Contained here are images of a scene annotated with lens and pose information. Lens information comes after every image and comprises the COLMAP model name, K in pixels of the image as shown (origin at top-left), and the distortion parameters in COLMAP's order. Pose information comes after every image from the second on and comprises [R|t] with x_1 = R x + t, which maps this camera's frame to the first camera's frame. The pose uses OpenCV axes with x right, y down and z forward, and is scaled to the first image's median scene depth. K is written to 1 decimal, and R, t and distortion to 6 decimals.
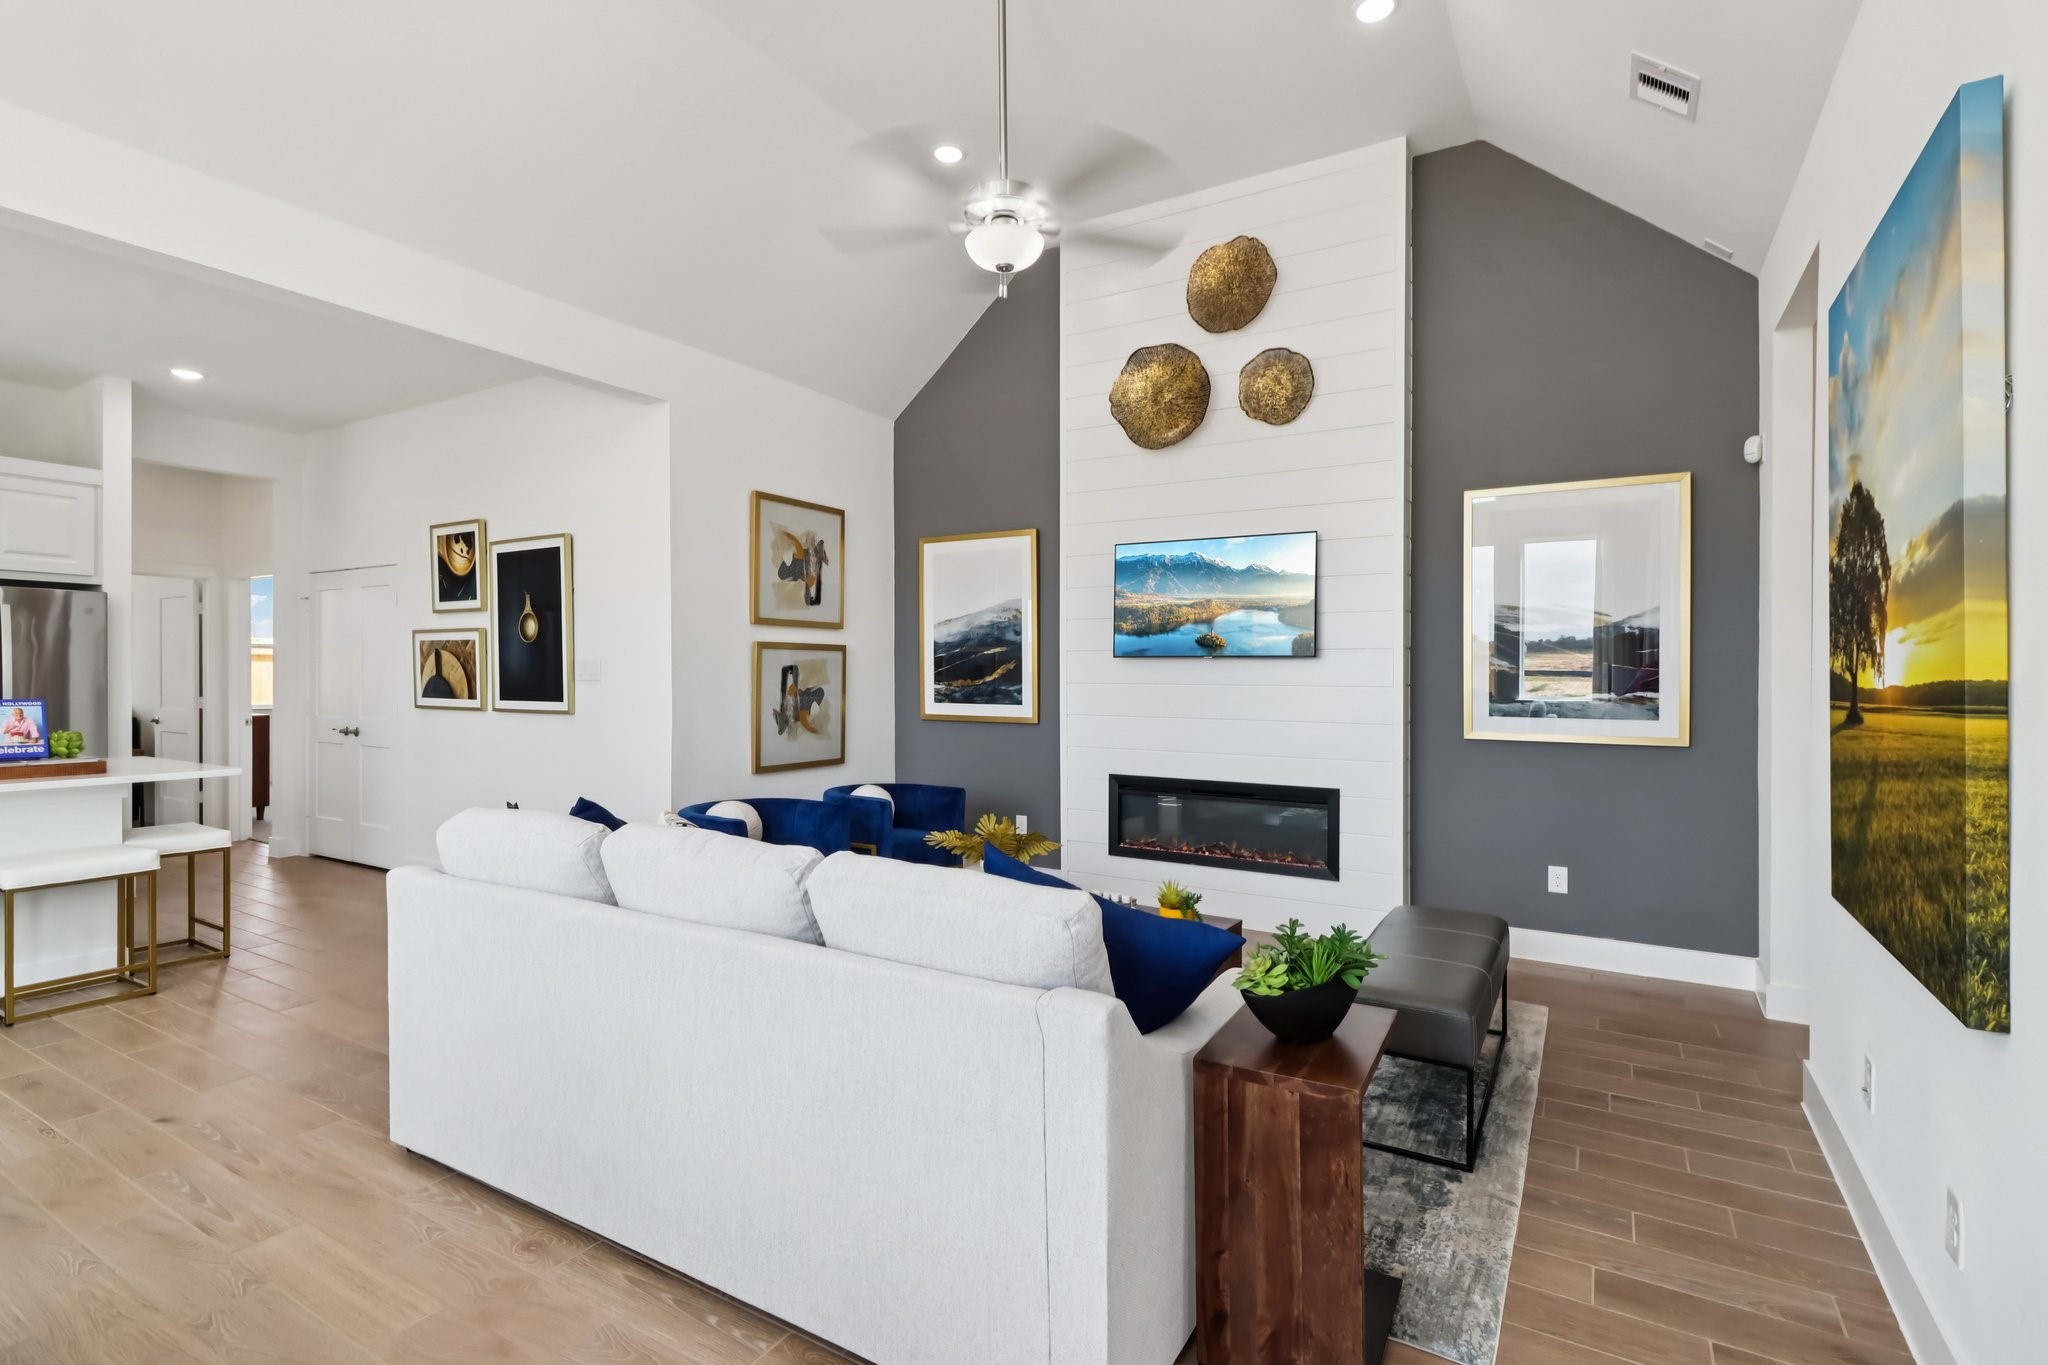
lens RADIAL K [[955.5, 0, 1024.0], [0, 955.5, 682.5], [0, 0, 1]] dist [0.001619, -0.000244]
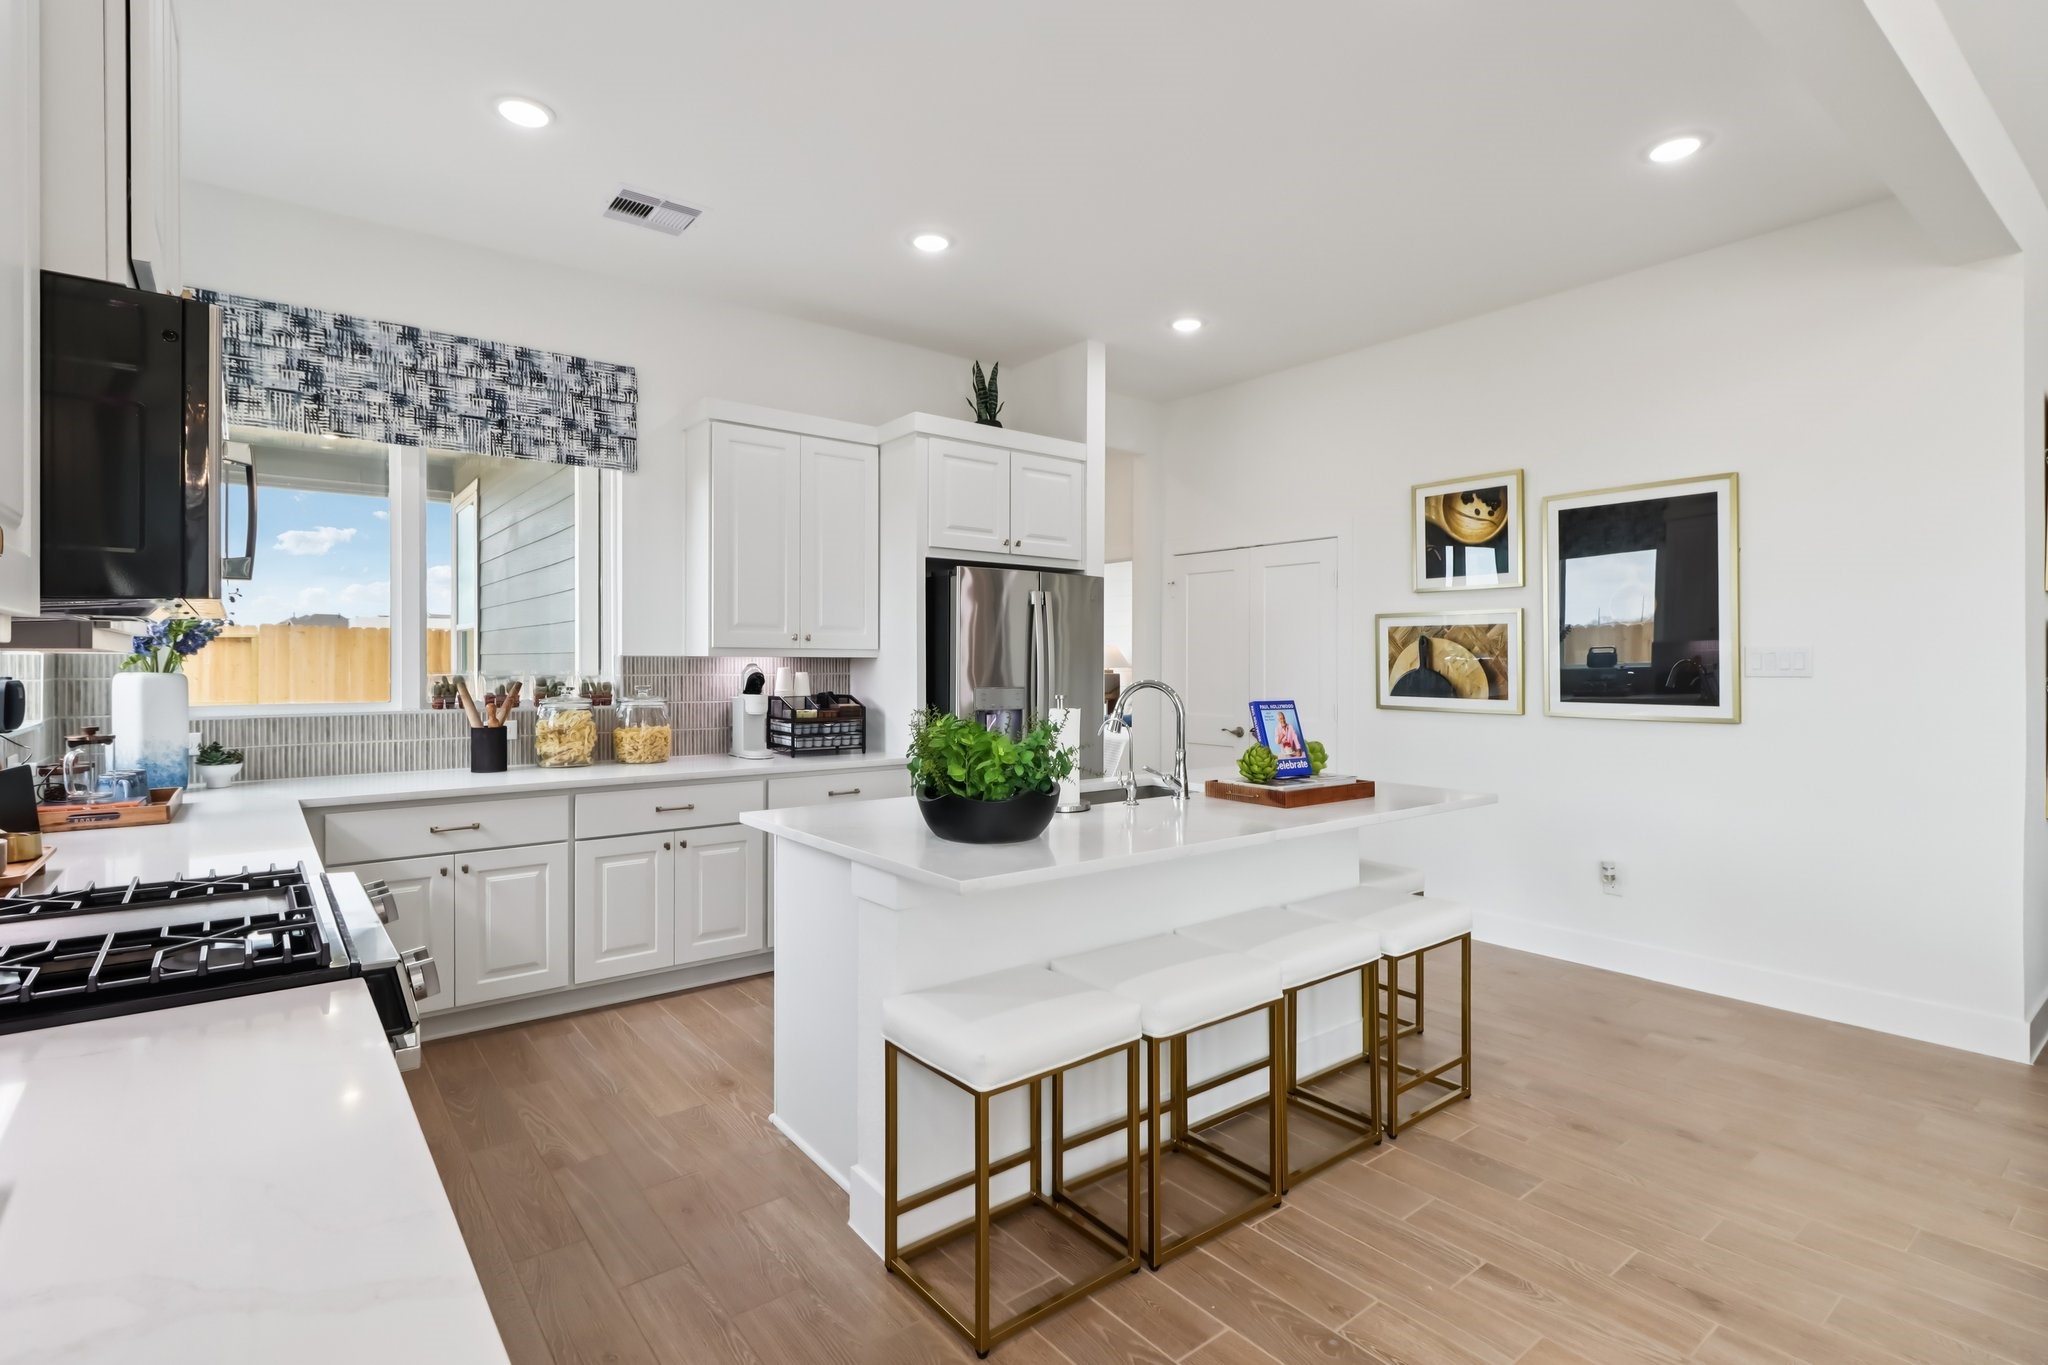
lens RADIAL K [[976.3, 0, 1015.2], [0, 976.3, 672.9], [0, 0, 1]] dist [0.001992, -0.000112]
pose [[0.929137, 0.001436, -0.369734, -0.673789], [-0.001418, 0.999999, 0.000321, -0.004273], [0.369734, 0.000226, 0.929138, 0.110125]]
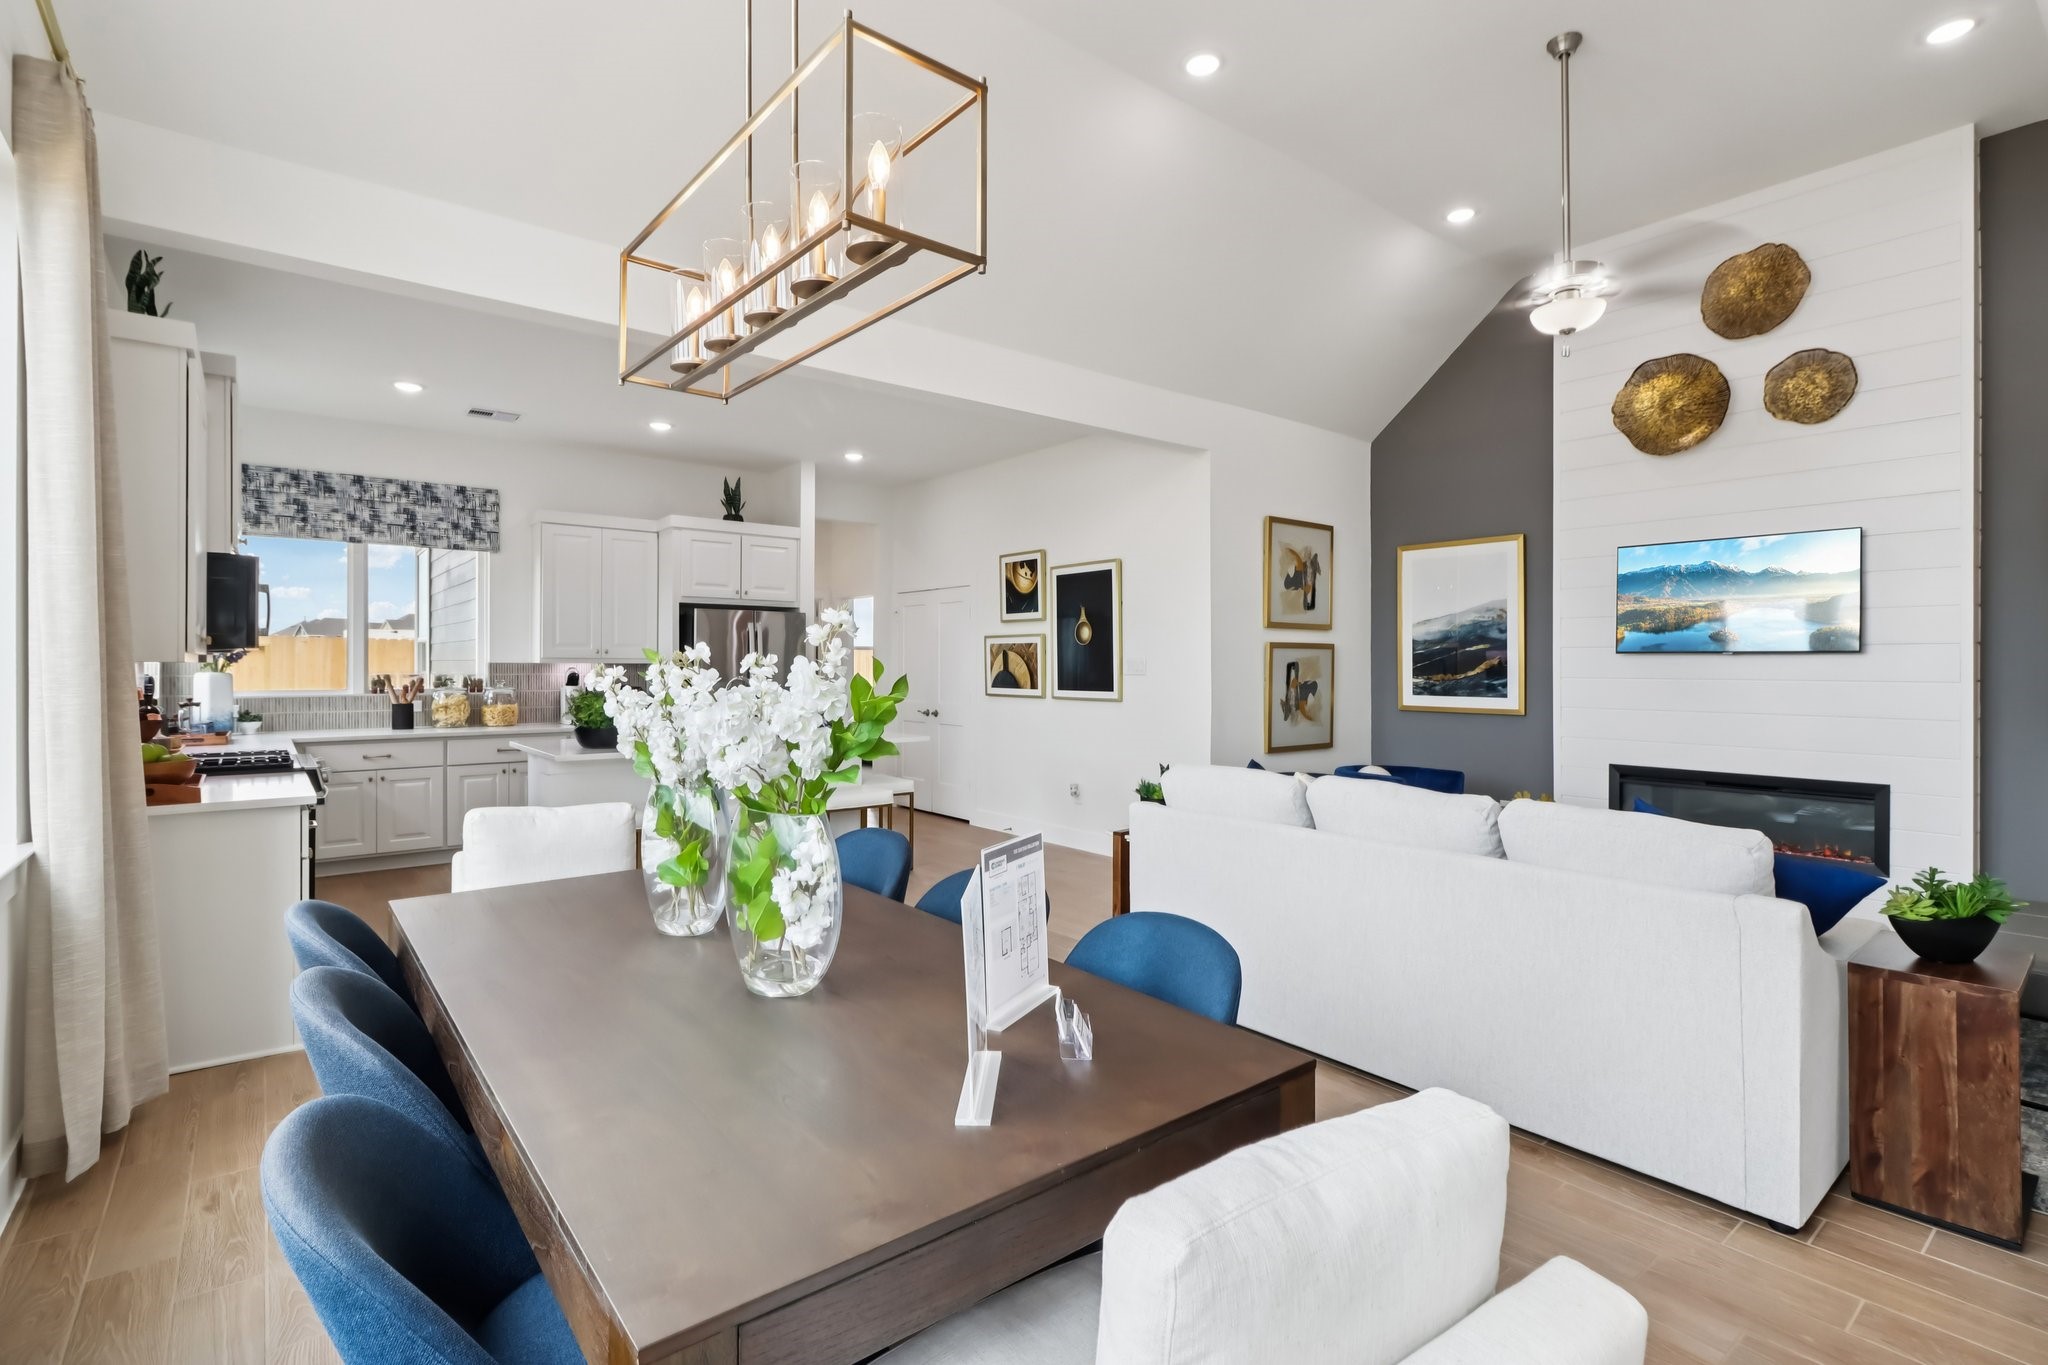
lens RADIAL K [[950.6, 0, 1025.7], [0, 950.6, 670.7], [0, 0, 1]] dist [-0.002523, -0.001732]
pose [[0.934202, -0.000365, -0.356743, -0.136117], [-0.001213, 0.999990, -0.004198, -0.002026], [0.356742, 0.004354, 0.934193, -0.207786]]
